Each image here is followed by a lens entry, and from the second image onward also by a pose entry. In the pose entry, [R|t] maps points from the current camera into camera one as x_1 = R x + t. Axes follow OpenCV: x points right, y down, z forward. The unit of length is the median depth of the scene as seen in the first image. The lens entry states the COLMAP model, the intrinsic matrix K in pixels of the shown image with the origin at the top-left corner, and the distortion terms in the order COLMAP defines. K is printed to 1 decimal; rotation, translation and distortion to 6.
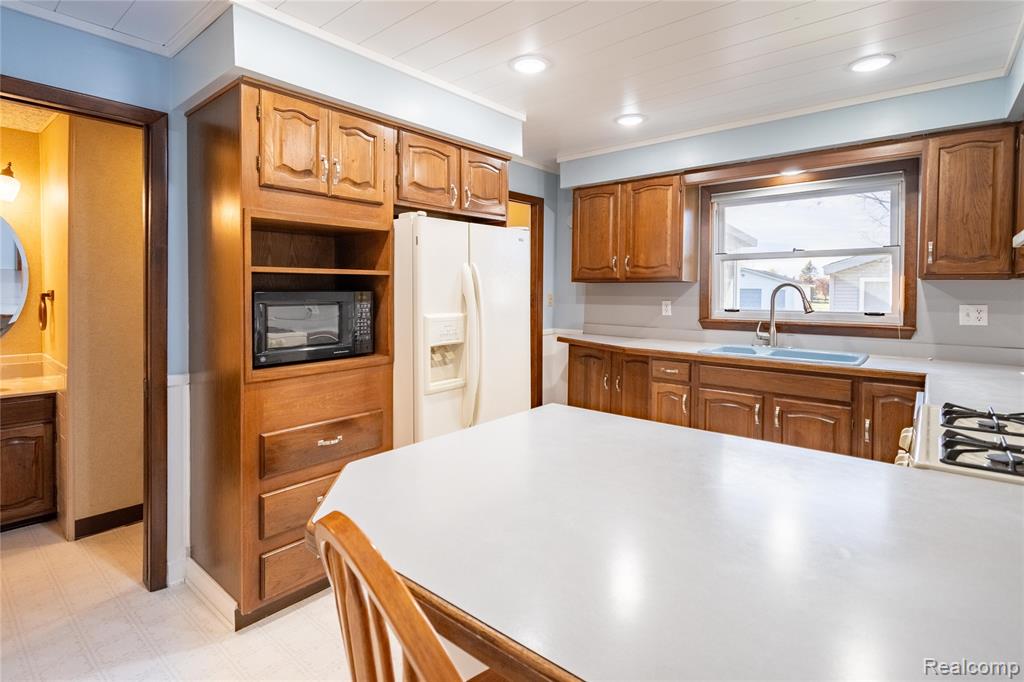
lens RADIAL K [[507.1, 0, 510.3], [0, 507.1, 293.4], [0, 0, 1]] dist [0.001640, 0.000633]
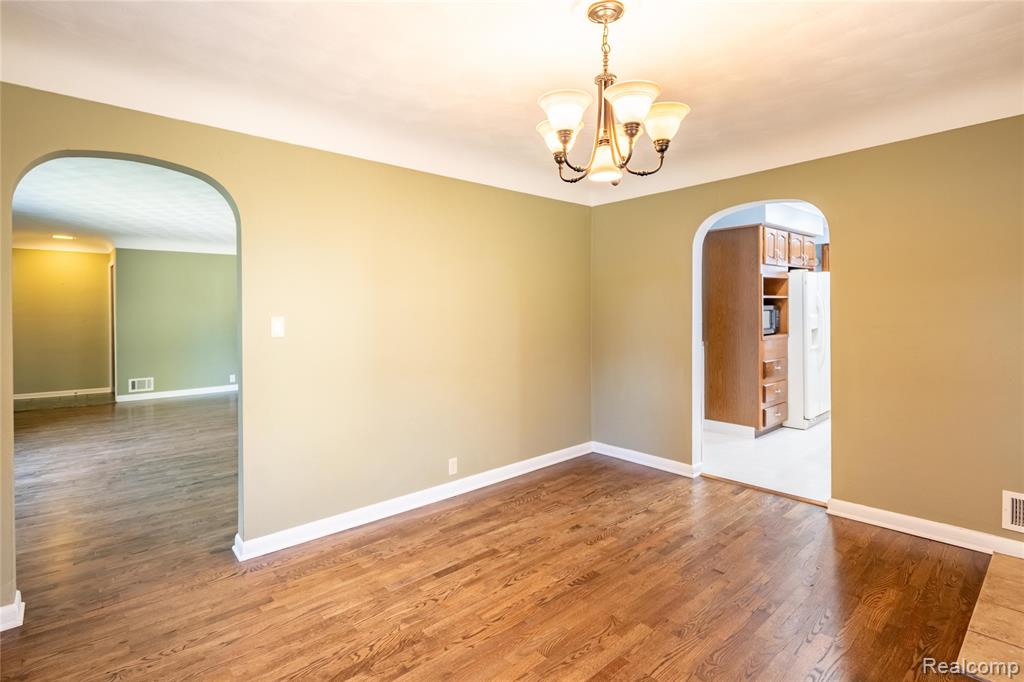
lens RADIAL K [[507.1, 0, 510.3], [0, 507.1, 293.4], [0, 0, 1]] dist [0.001640, 0.000633]
pose [[0.989817, -0.021210, -0.140754, -0.618403], [0.015687, 0.999067, -0.040229, 0.008753], [0.141476, 0.037612, 0.989227, -0.768376]]
